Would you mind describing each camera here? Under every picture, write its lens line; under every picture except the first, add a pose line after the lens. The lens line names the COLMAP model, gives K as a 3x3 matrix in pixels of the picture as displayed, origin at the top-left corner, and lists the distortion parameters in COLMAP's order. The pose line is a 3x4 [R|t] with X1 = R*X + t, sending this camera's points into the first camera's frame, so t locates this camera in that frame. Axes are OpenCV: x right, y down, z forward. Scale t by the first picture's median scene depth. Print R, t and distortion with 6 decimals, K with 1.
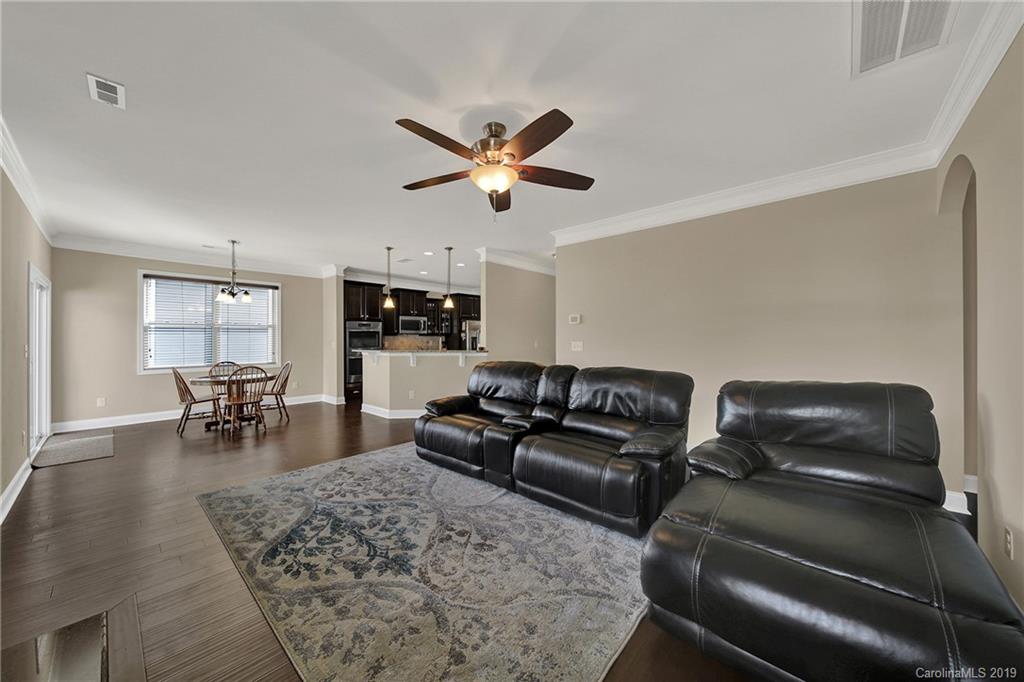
lens RADIAL K [[358.9, 0, 517.2], [0, 358.9, 337.7], [0, 0, 1]] dist [-0.006997, -0.000259]
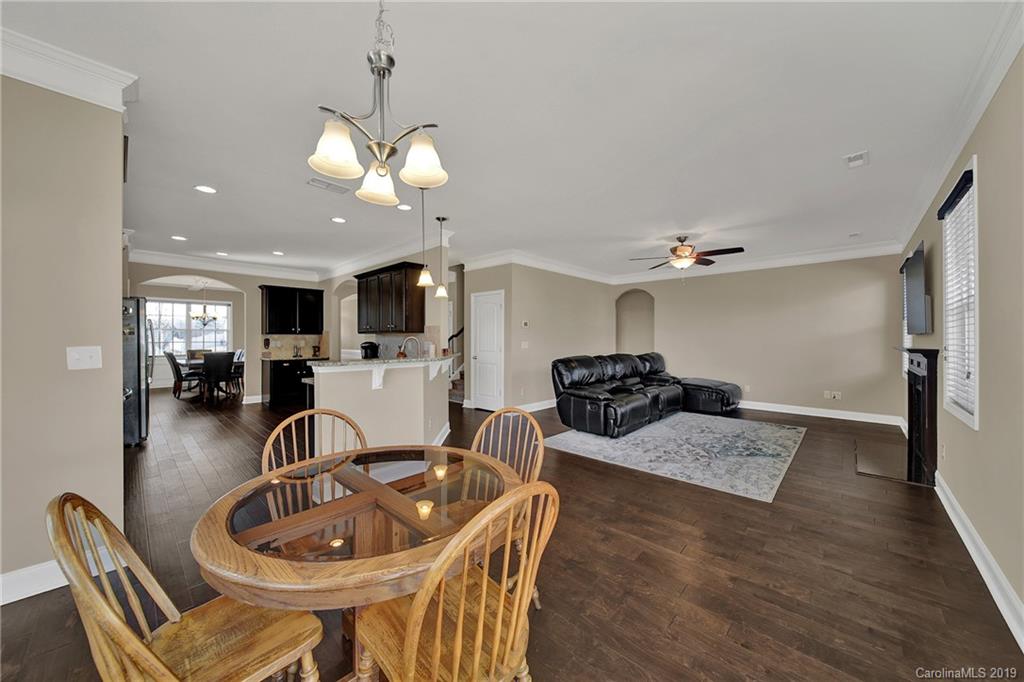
lens RADIAL K [[358.9, 0, 512.7], [0, 358.9, 340.9], [0, 0, 1]] dist [-0.006997, -0.000259]
pose [[0.029998, 0.002031, 0.999548, -1.211078], [-0.006132, 0.999979, -0.001848, 0.013078], [-0.999531, -0.006074, 0.030010, 1.077152]]
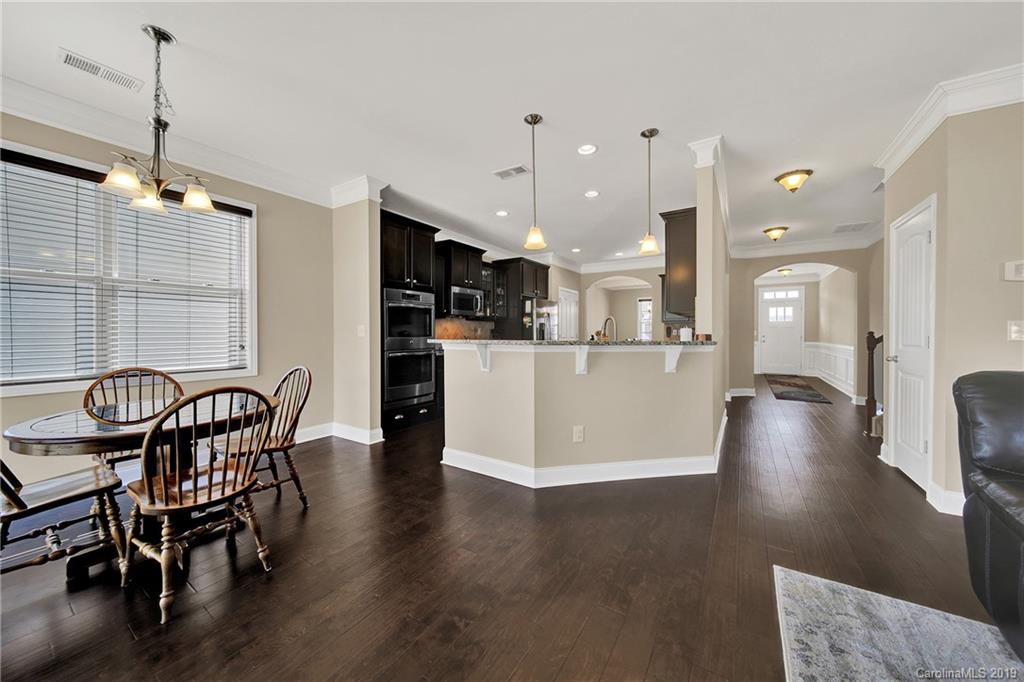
lens RADIAL K [[358.9, 0, 511.9], [0, 358.9, 334.9], [0, 0, 1]] dist [-0.006997, -0.000259]
pose [[0.989288, 0.003659, 0.145928, -0.371547], [-0.005142, 0.999939, 0.009781, 0.019221], [-0.145884, -0.010426, 0.989247, 0.444829]]
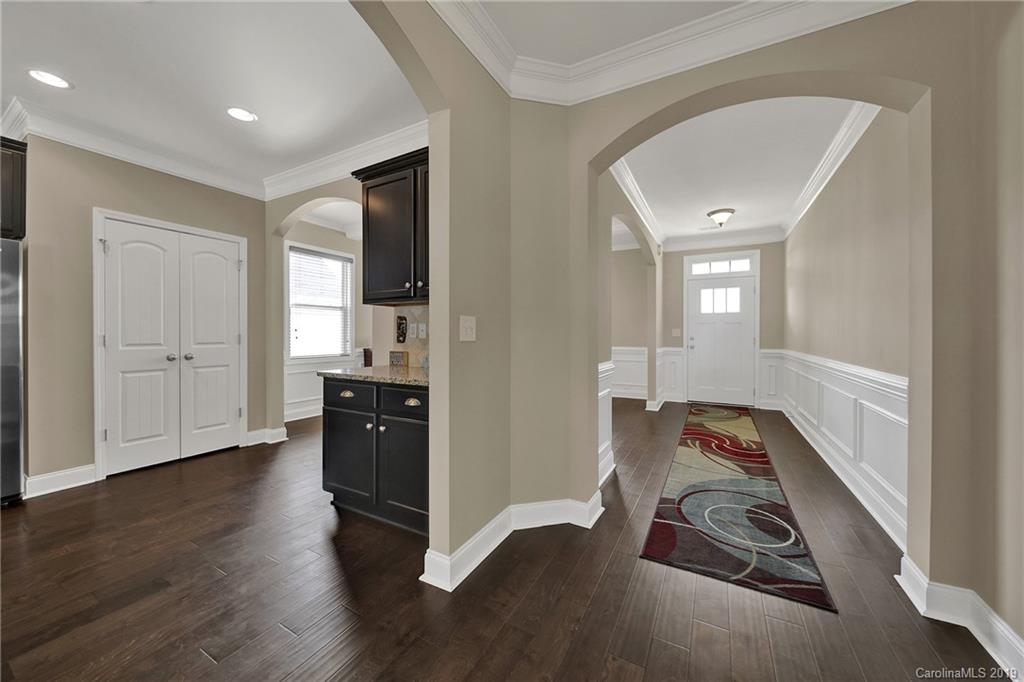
lens RADIAL K [[358.9, 0, 508.6], [0, 358.9, 335.1], [0, 0, 1]] dist [-0.006997, -0.000259]
pose [[0.972418, 0.003162, 0.233222, -0.350026], [-0.003241, 0.999995, -0.000044, 0.019388], [-0.233220, -0.000713, 0.972424, 0.465107]]
